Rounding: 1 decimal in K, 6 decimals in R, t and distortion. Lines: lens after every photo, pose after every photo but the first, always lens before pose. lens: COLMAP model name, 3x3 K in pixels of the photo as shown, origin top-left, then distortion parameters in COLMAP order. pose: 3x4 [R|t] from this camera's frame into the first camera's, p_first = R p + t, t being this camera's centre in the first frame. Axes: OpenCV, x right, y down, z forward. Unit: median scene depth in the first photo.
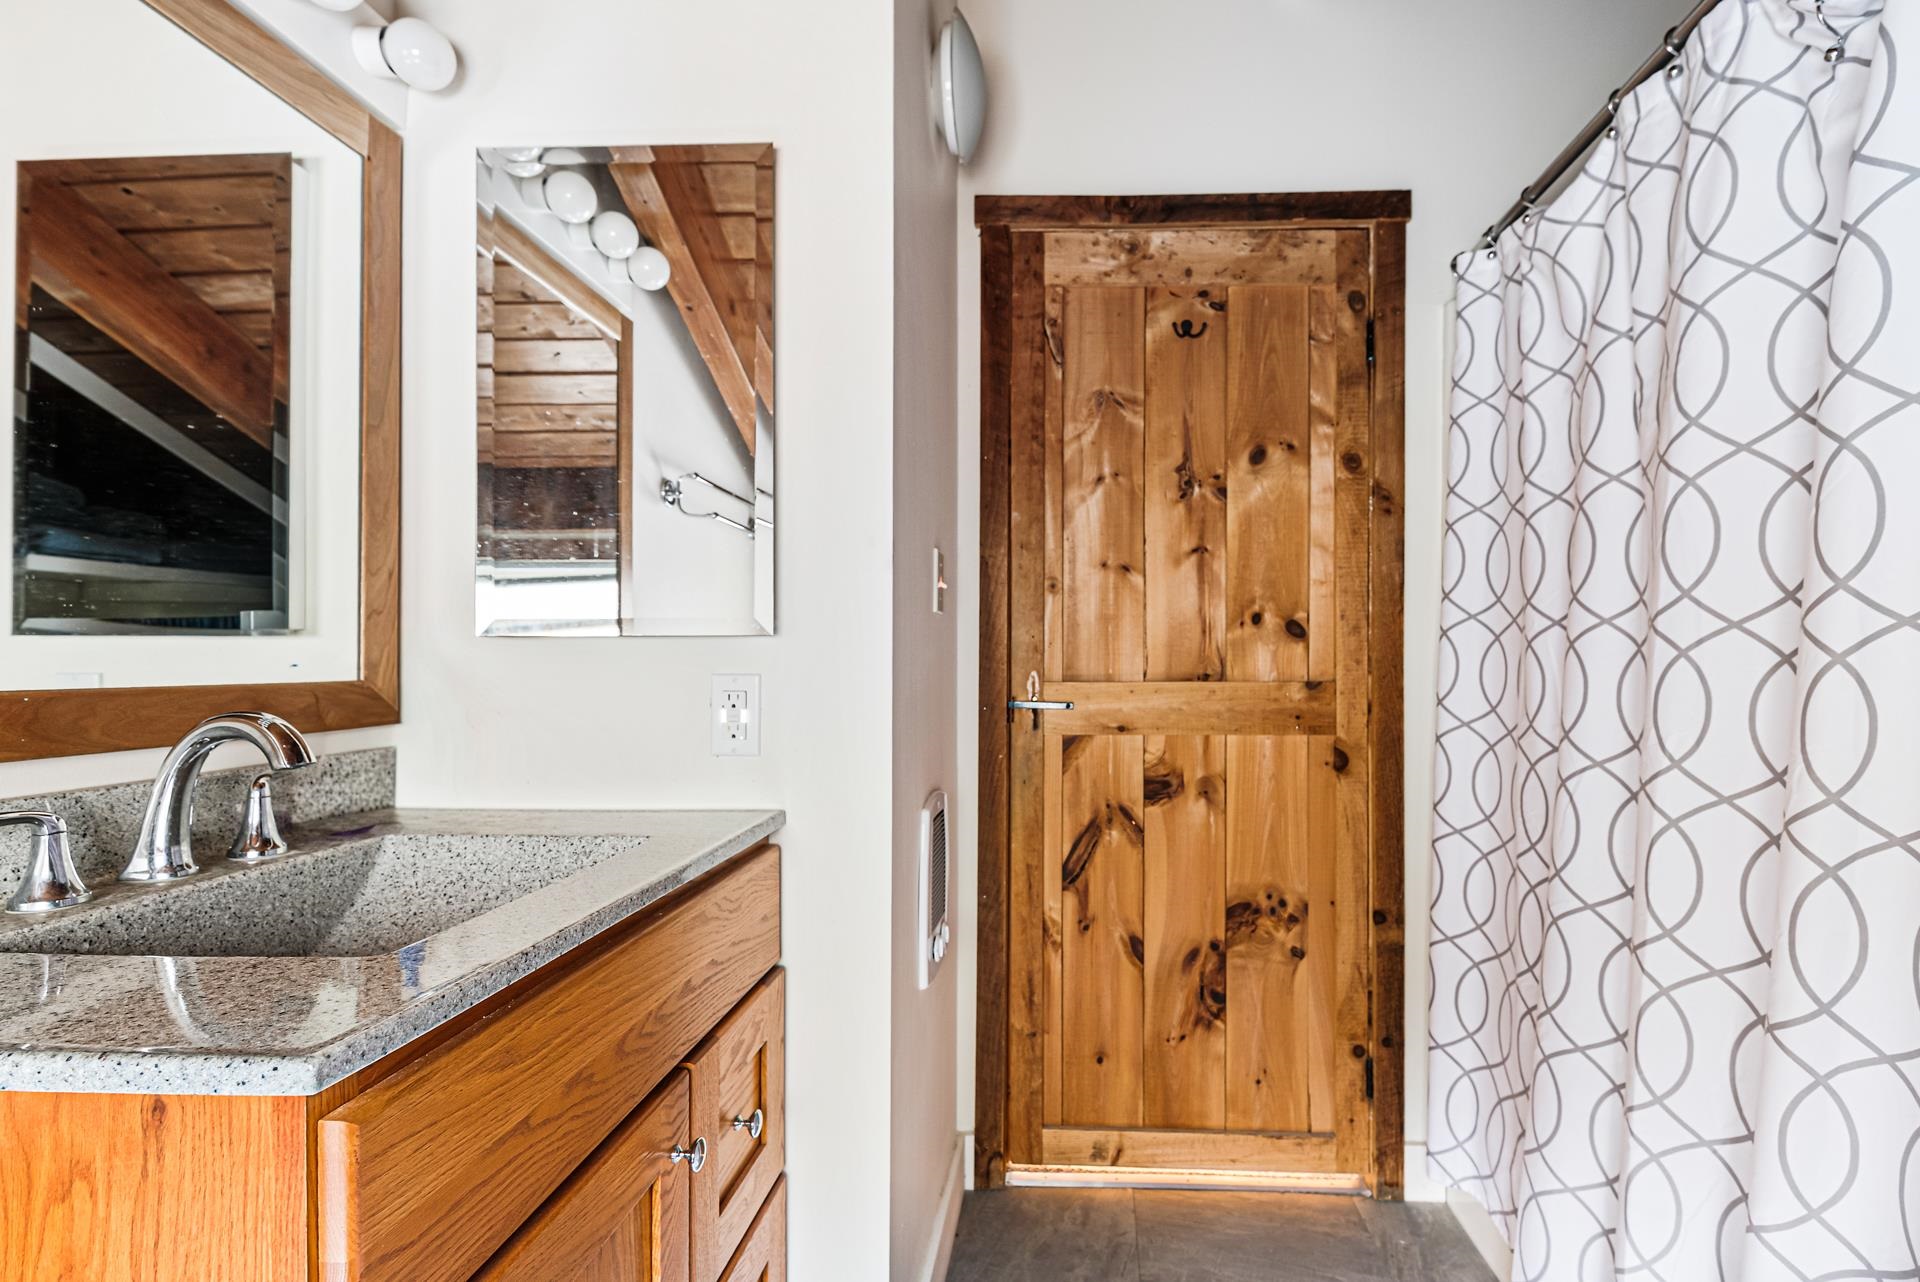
lens RADIAL K [[921.6, 0, 1021.9], [0, 921.6, 631.8], [0, 0, 1]] dist [0.000850, -0.001838]
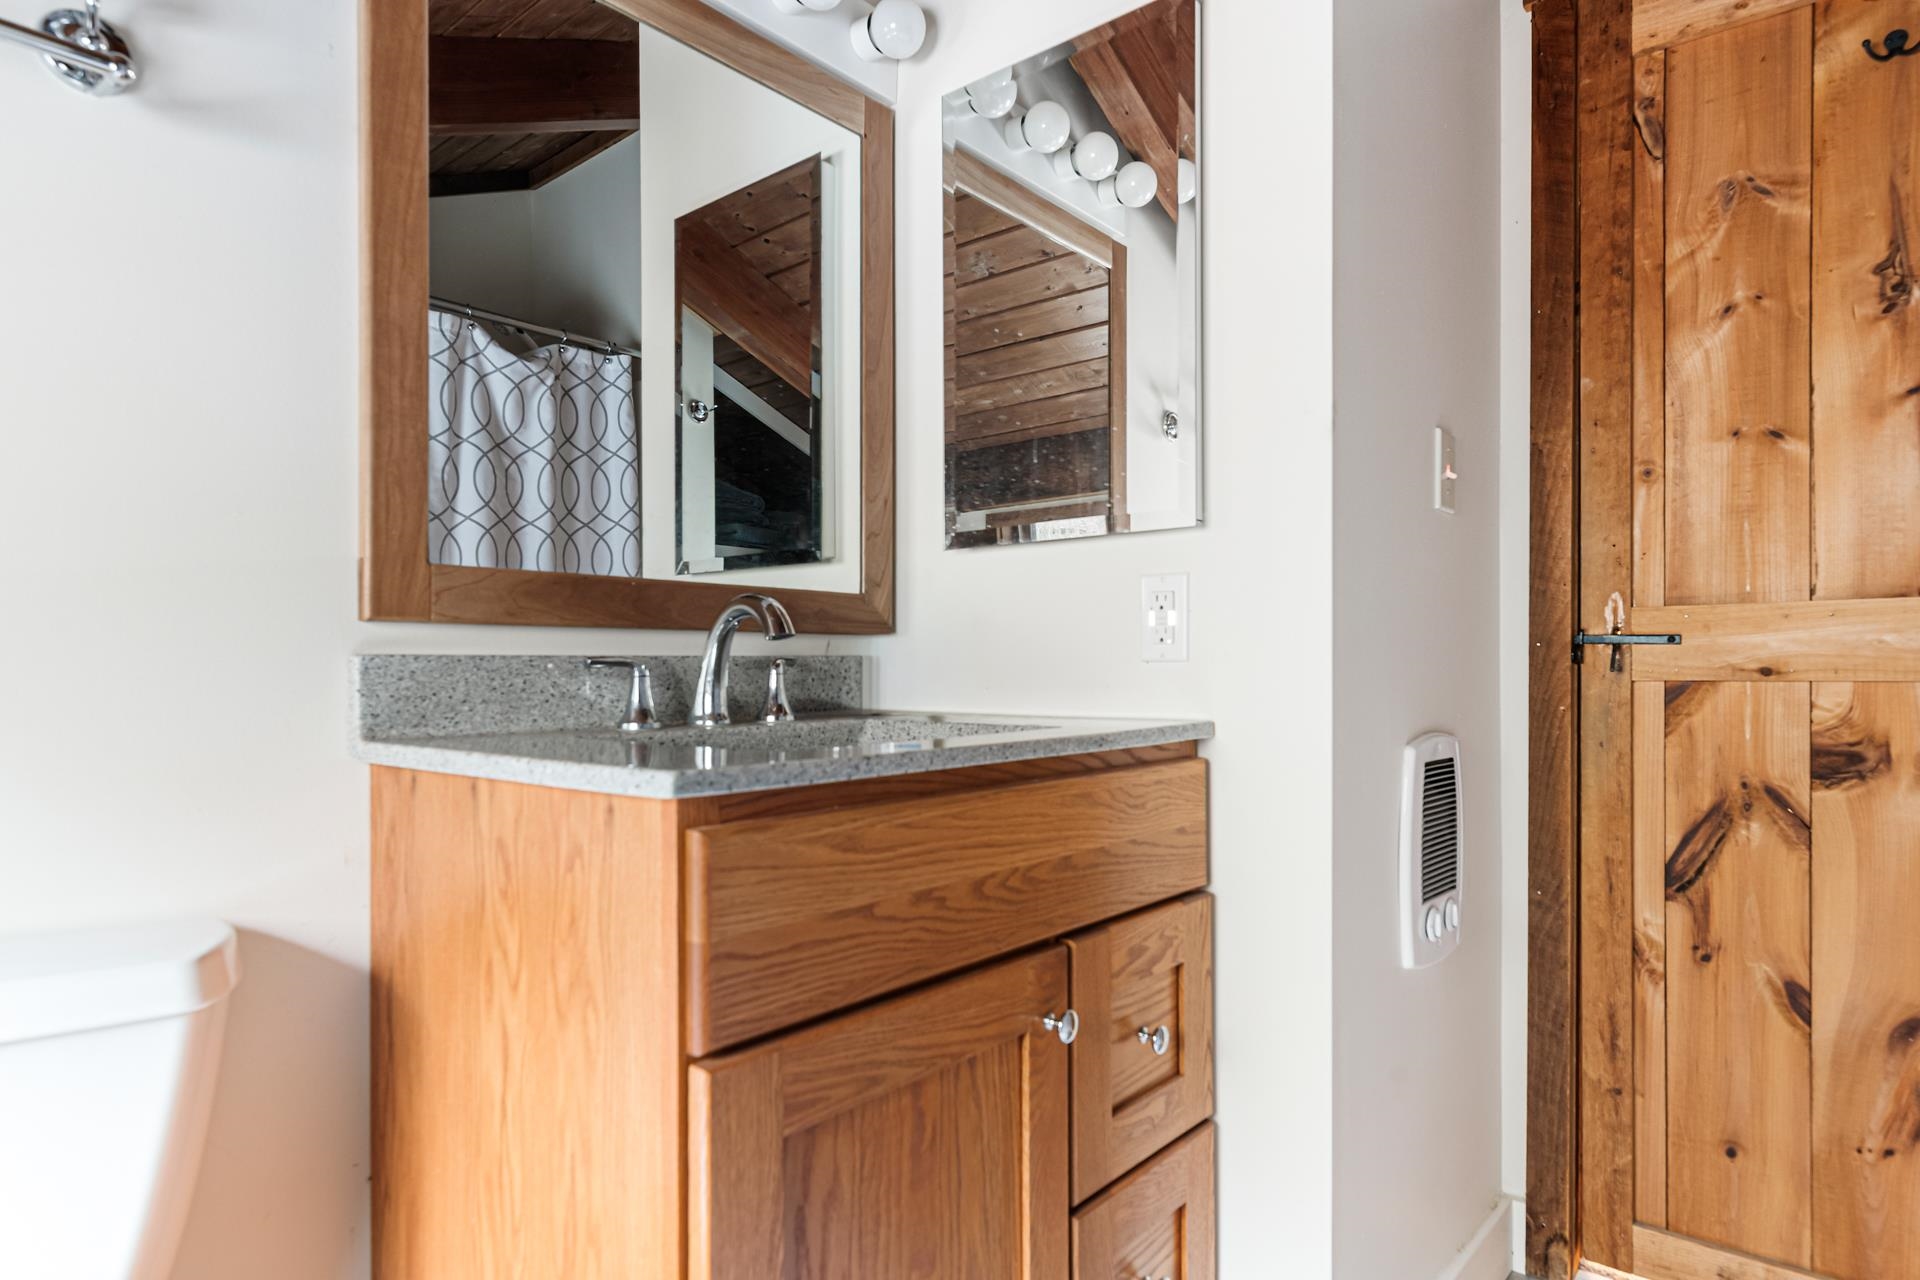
lens RADIAL K [[1069.7, 0, 956.6], [0, 1069.7, 648.1], [0, 0, 1]] dist [0.008984, -0.004255]
pose [[0.786948, -0.009998, -0.616939, 0.126393], [0.013905, 0.999902, 0.001533, 0.078586], [0.616863, -0.009785, 0.787010, 0.017671]]
